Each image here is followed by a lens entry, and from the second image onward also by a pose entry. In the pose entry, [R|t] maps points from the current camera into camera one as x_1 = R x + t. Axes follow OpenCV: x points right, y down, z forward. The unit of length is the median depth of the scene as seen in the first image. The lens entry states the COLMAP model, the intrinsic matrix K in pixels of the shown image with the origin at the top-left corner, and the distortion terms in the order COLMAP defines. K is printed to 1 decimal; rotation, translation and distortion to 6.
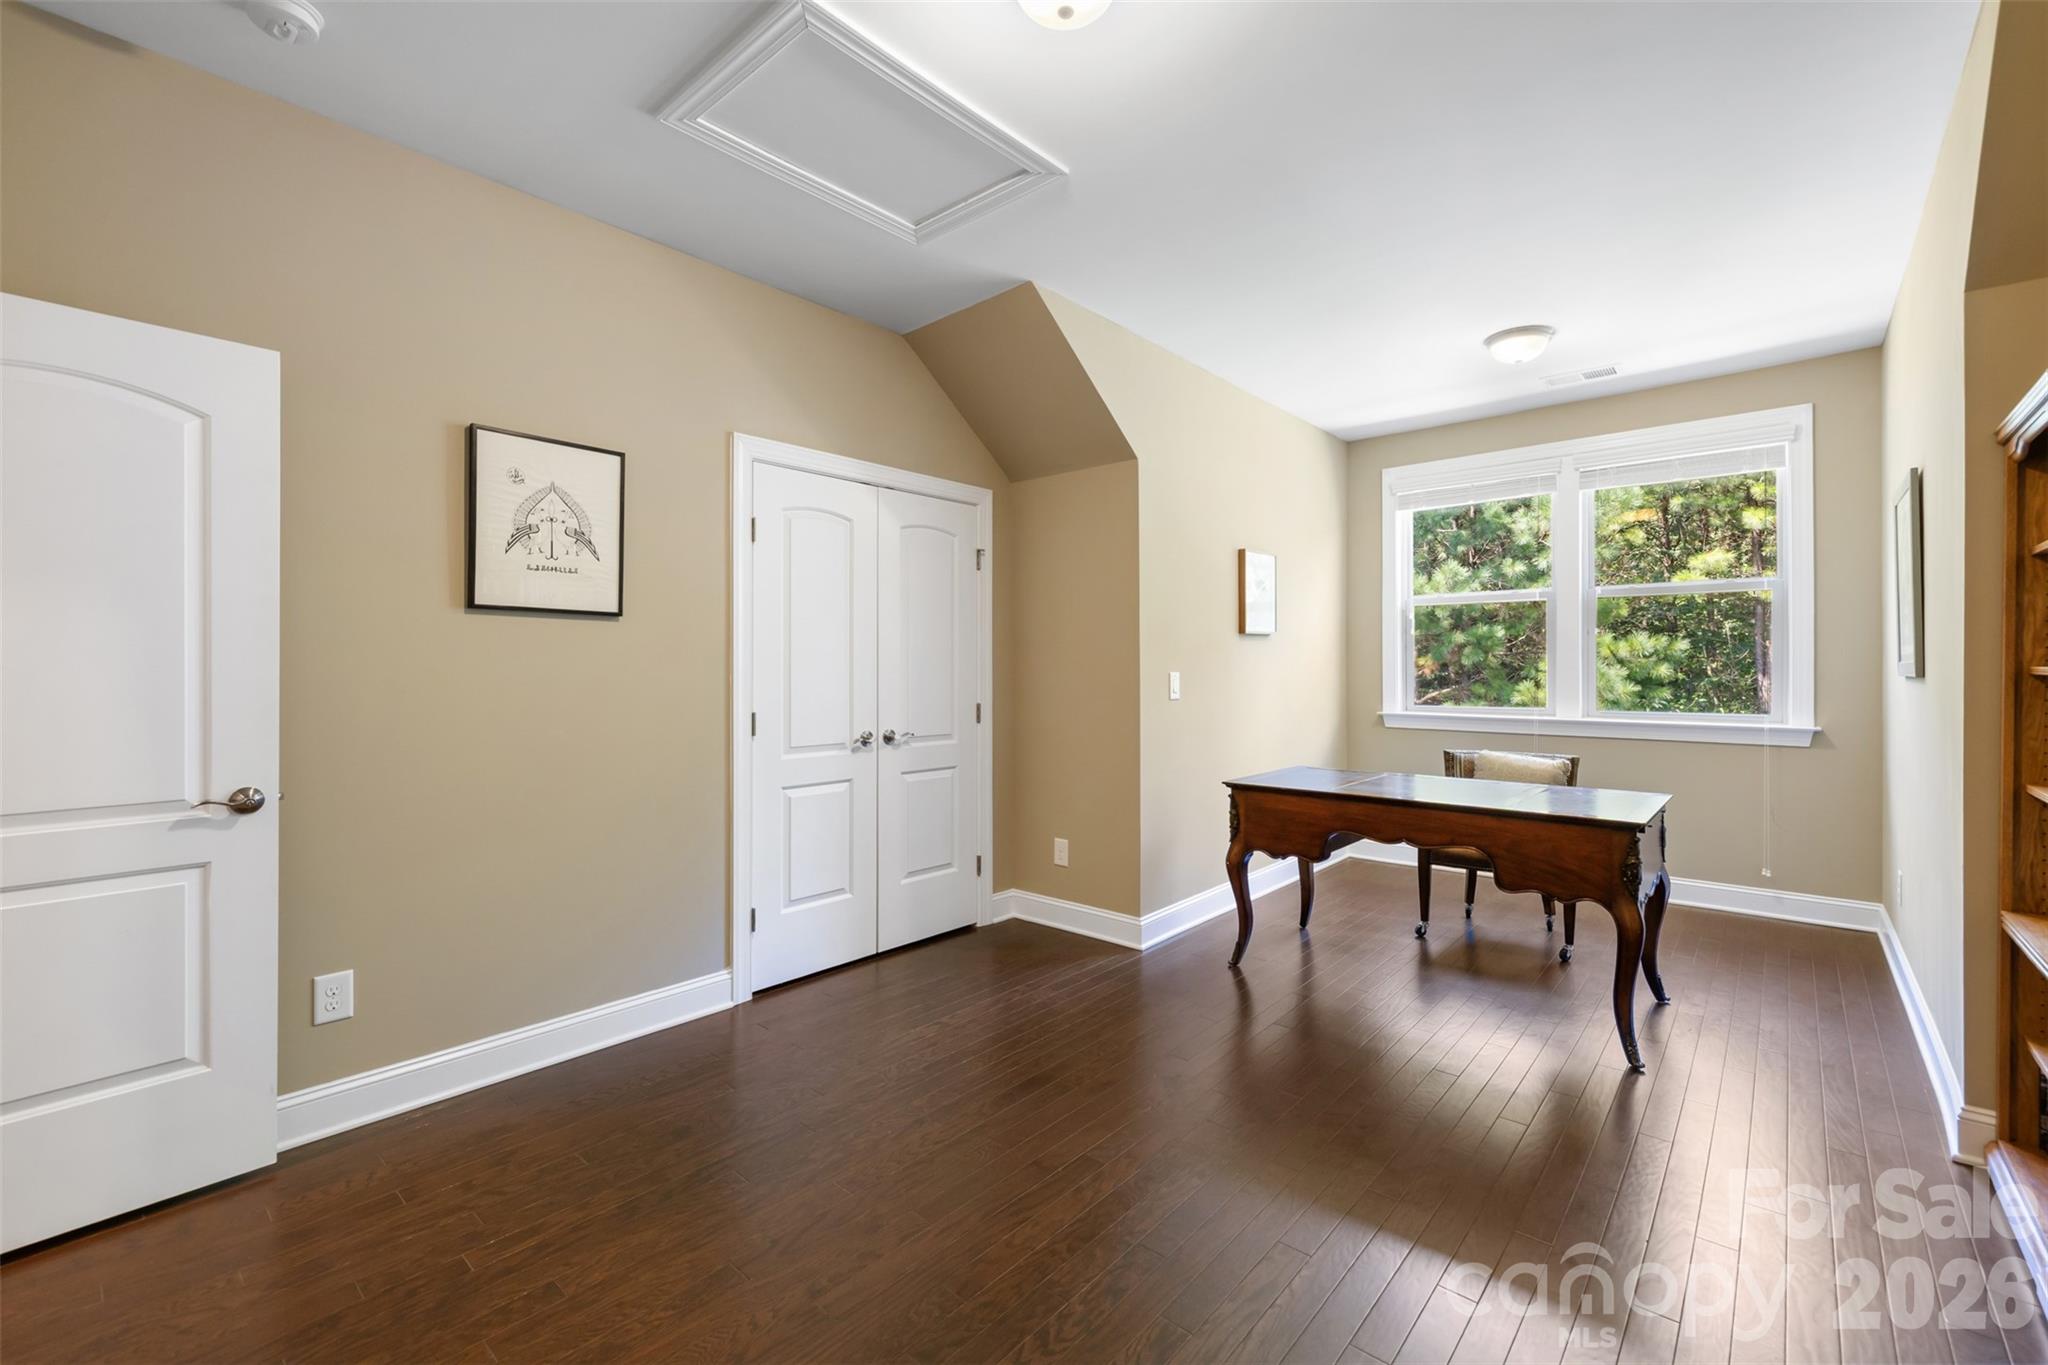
lens RADIAL K [[871.8, 0, 1021.0], [0, 871.8, 672.8], [0, 0, 1]] dist [0.001060, -0.000036]
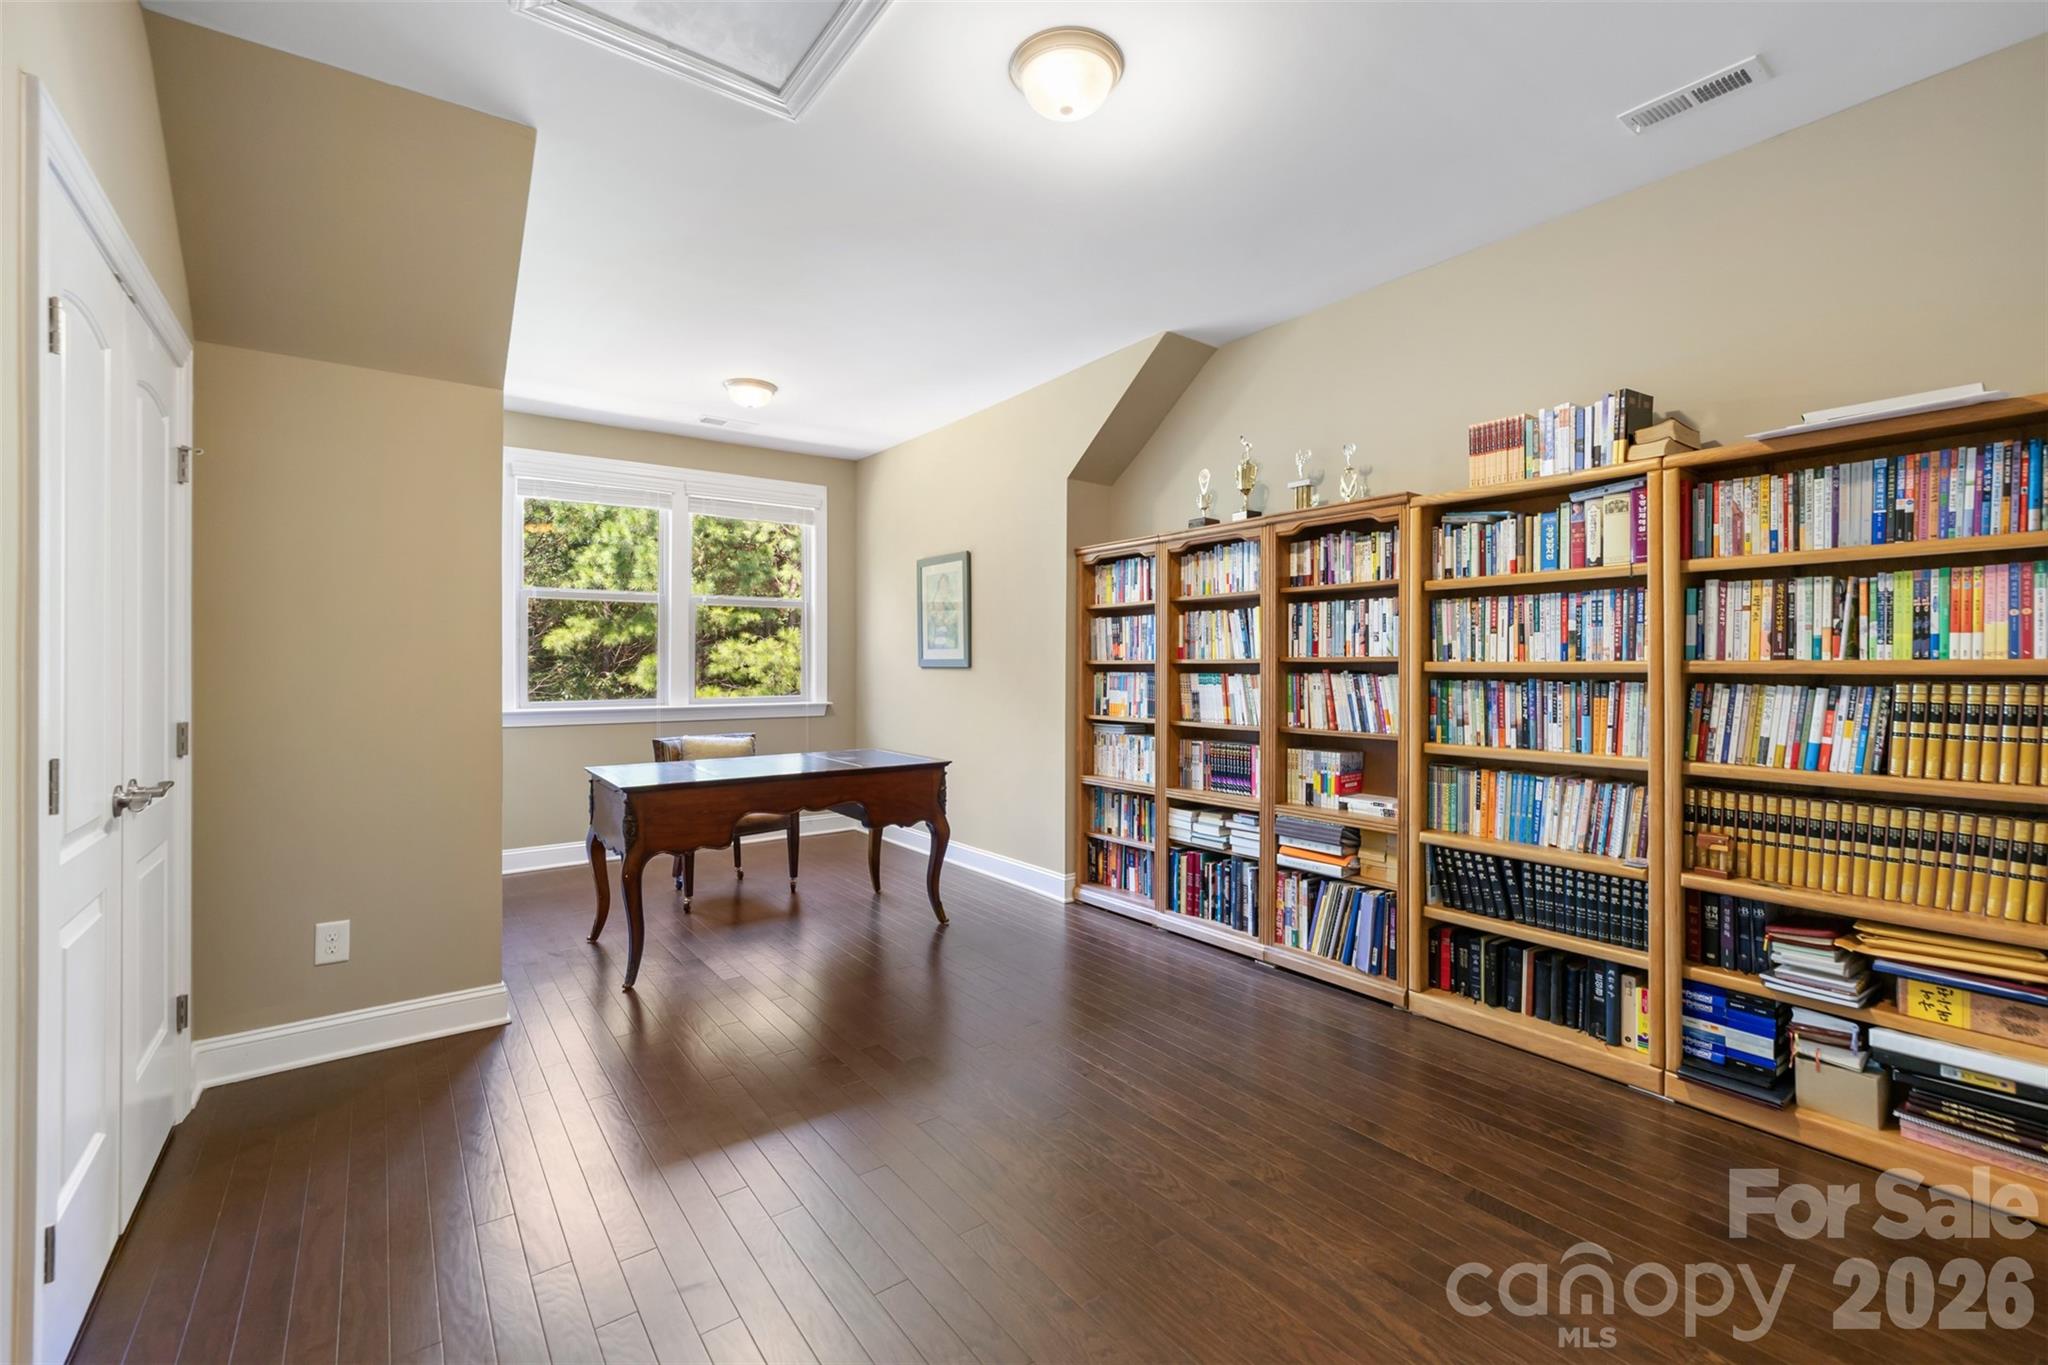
lens RADIAL K [[871.8, 0, 1032.3], [0, 871.8, 673.6], [0, 0, 1]] dist [0.001060, -0.000036]
pose [[0.192998, -0.008694, 0.981161, -0.477713], [0.007963, 0.999942, 0.007294, 0.004450], [-0.981167, 0.006405, 0.193056, 0.348081]]
